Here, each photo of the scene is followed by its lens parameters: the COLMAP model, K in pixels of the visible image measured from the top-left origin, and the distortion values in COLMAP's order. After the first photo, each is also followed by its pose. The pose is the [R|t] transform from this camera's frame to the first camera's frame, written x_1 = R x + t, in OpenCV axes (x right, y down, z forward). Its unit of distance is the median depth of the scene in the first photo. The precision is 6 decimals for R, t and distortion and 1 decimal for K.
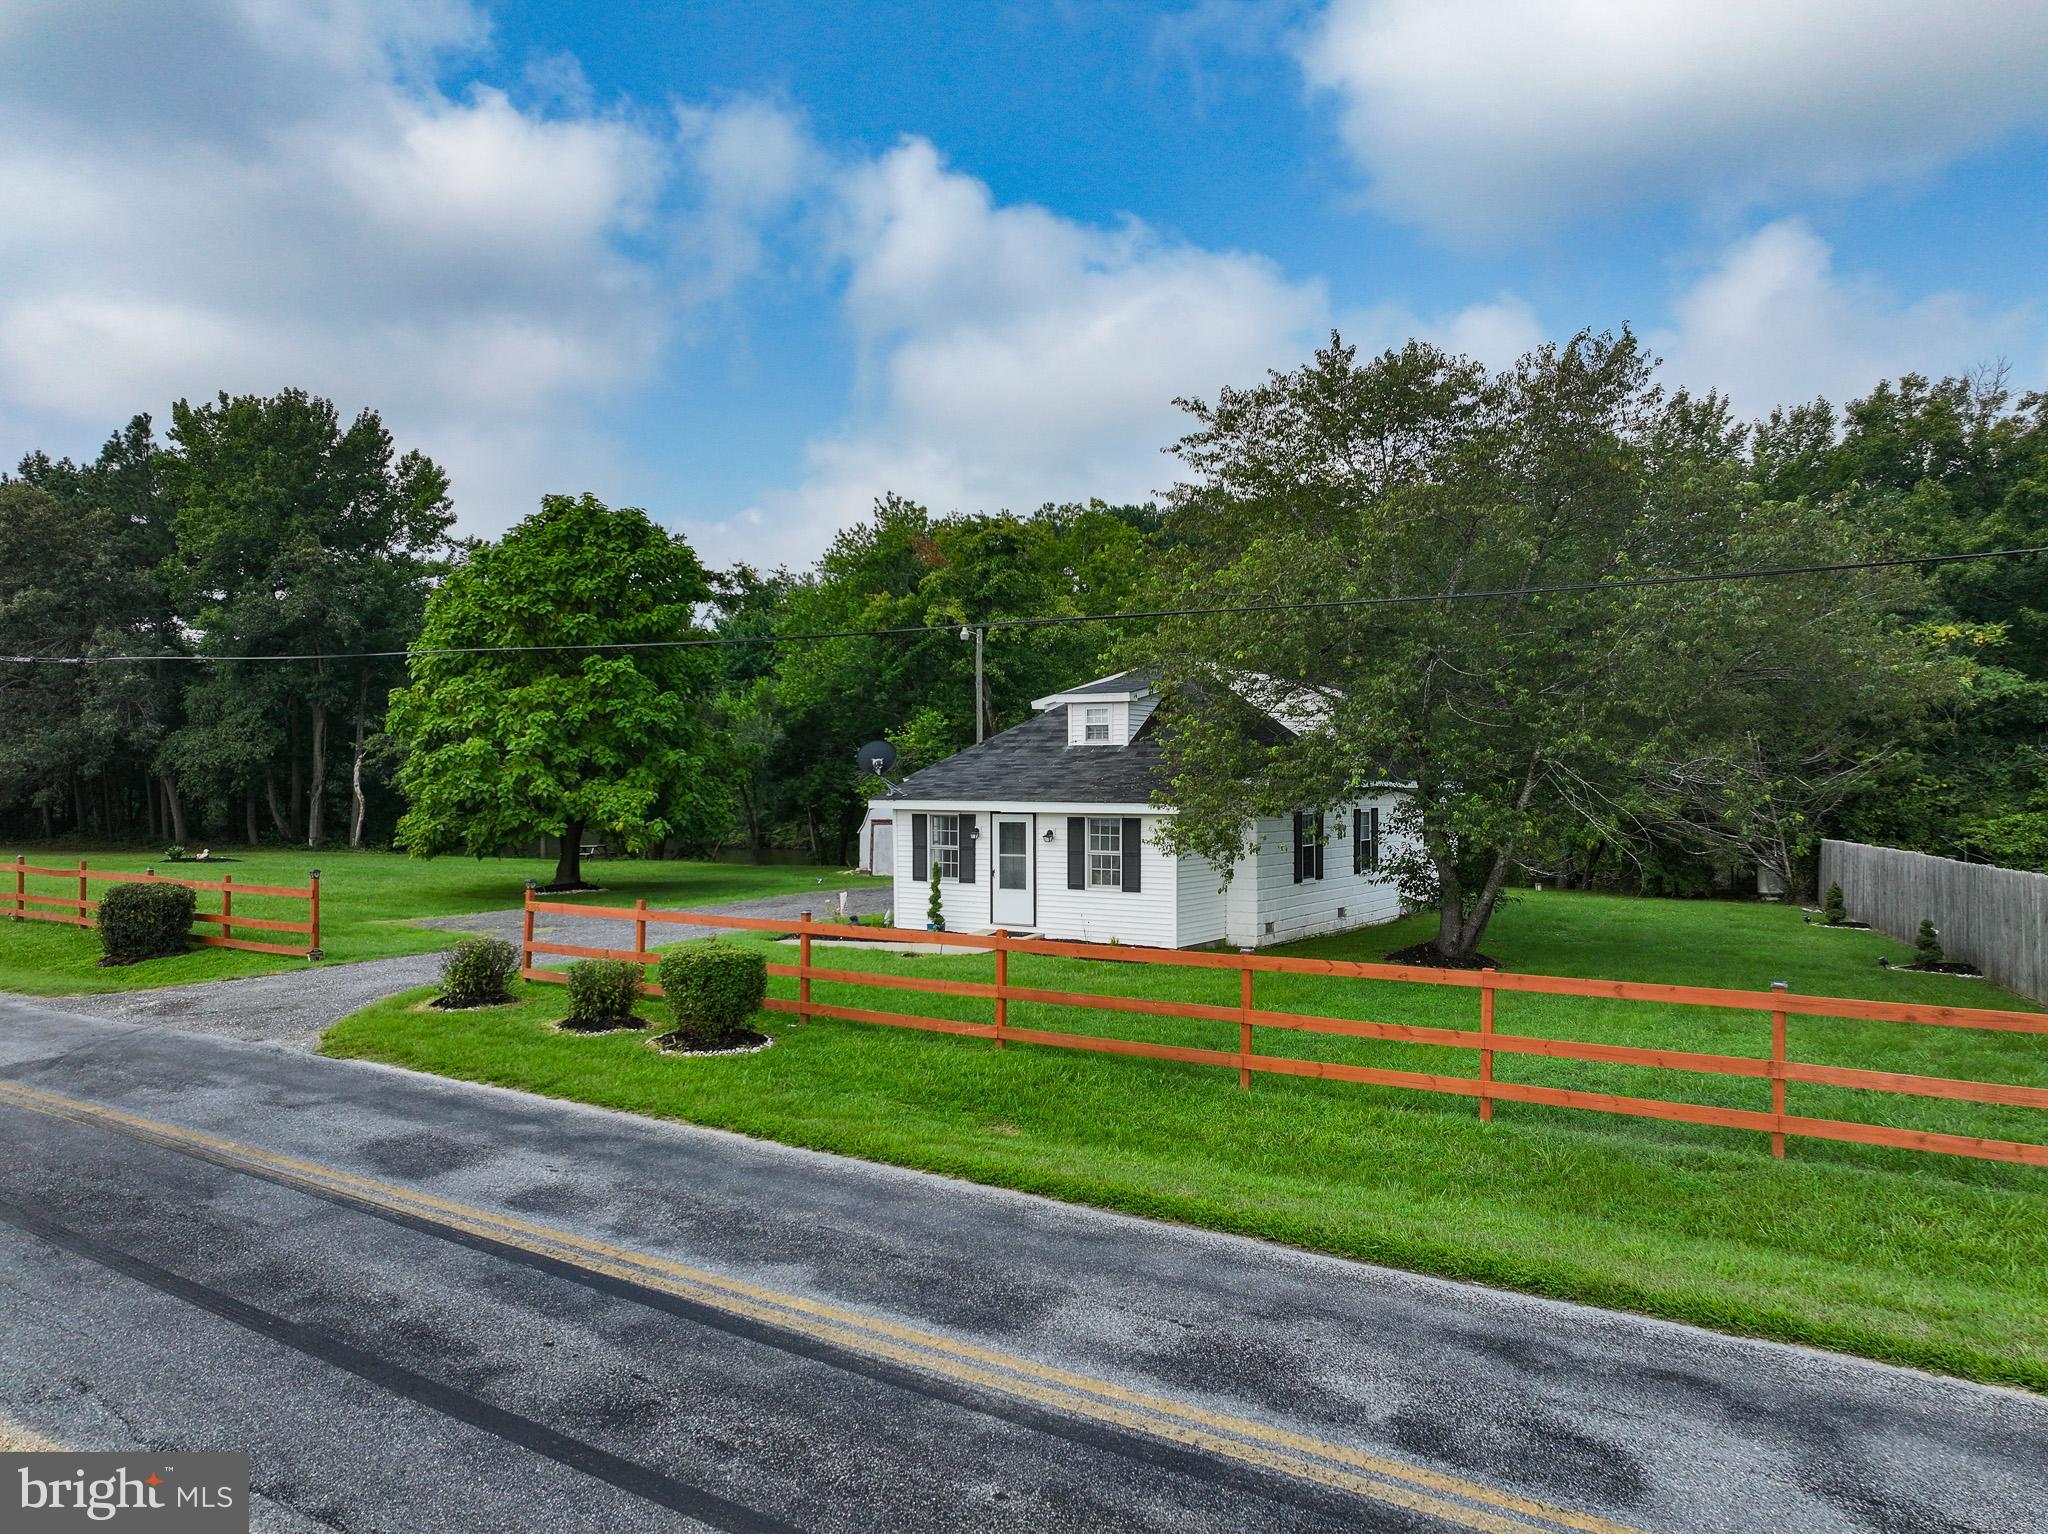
lens RADIAL K [[1444.6, 0, 1025.3], [0, 1444.6, 767.3], [0, 0, 1]] dist [-0.006005, 0.022882]
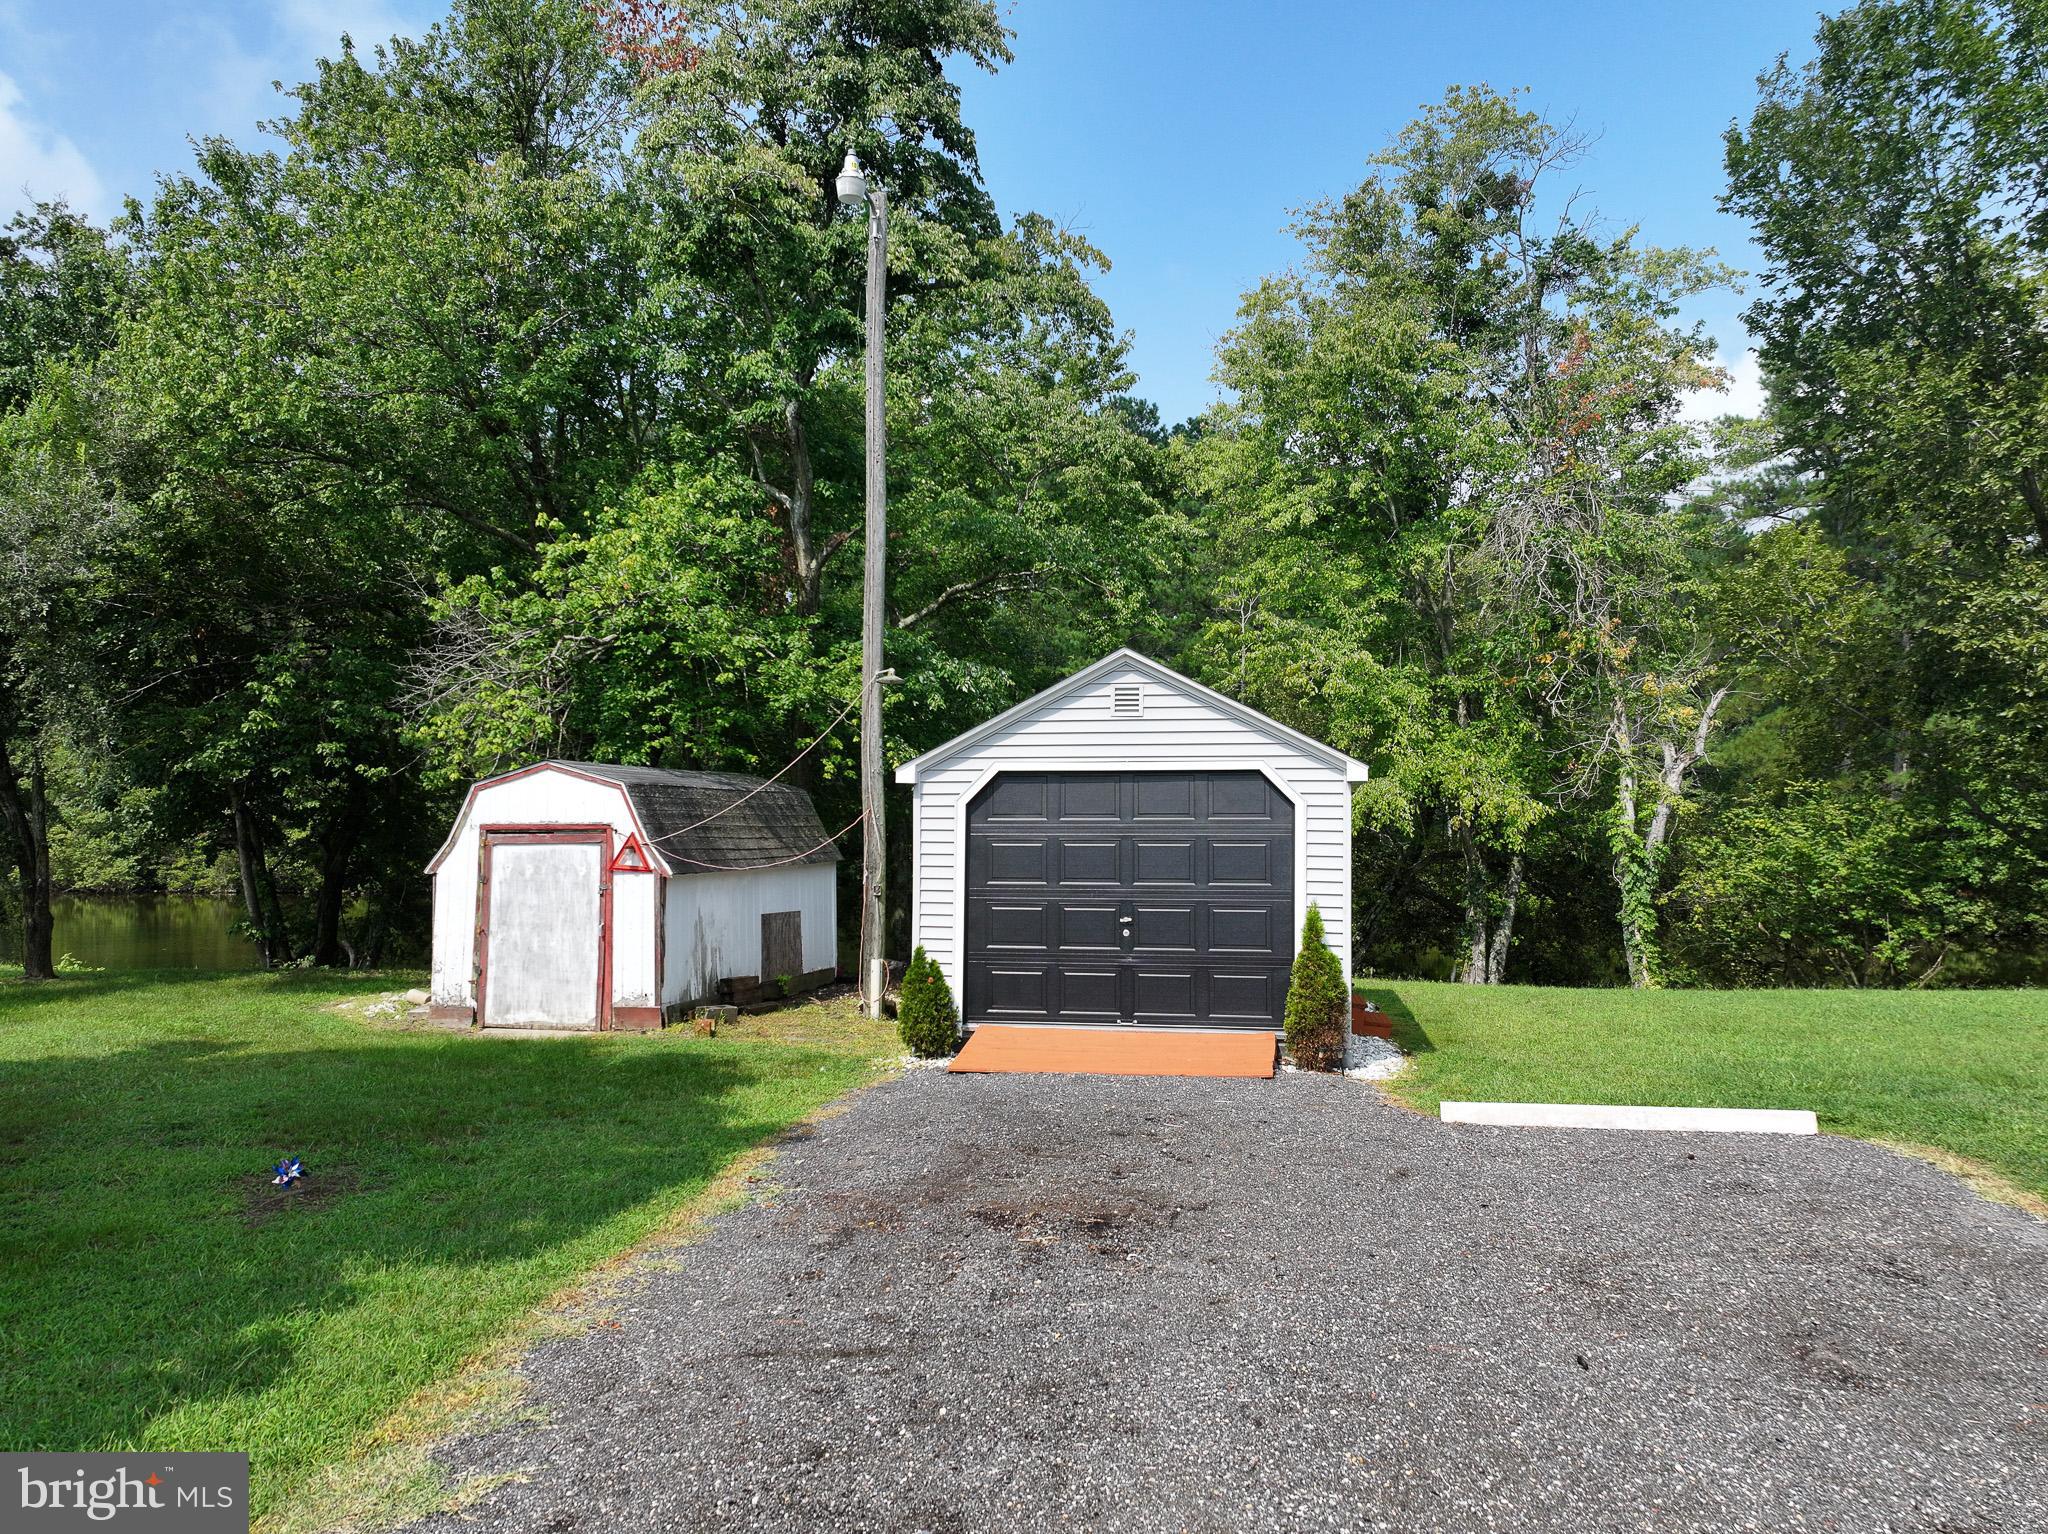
lens RADIAL K [[1444.6, 0, 1045.2], [0, 1444.6, 765.8], [0, 0, 1]] dist [-0.006005, 0.022882]
pose [[0.937224, 0.014957, 0.348408, -0.079091], [-0.008342, 0.999755, -0.020480, 0.022946], [-0.348629, 0.016288, 0.937119, 0.540125]]
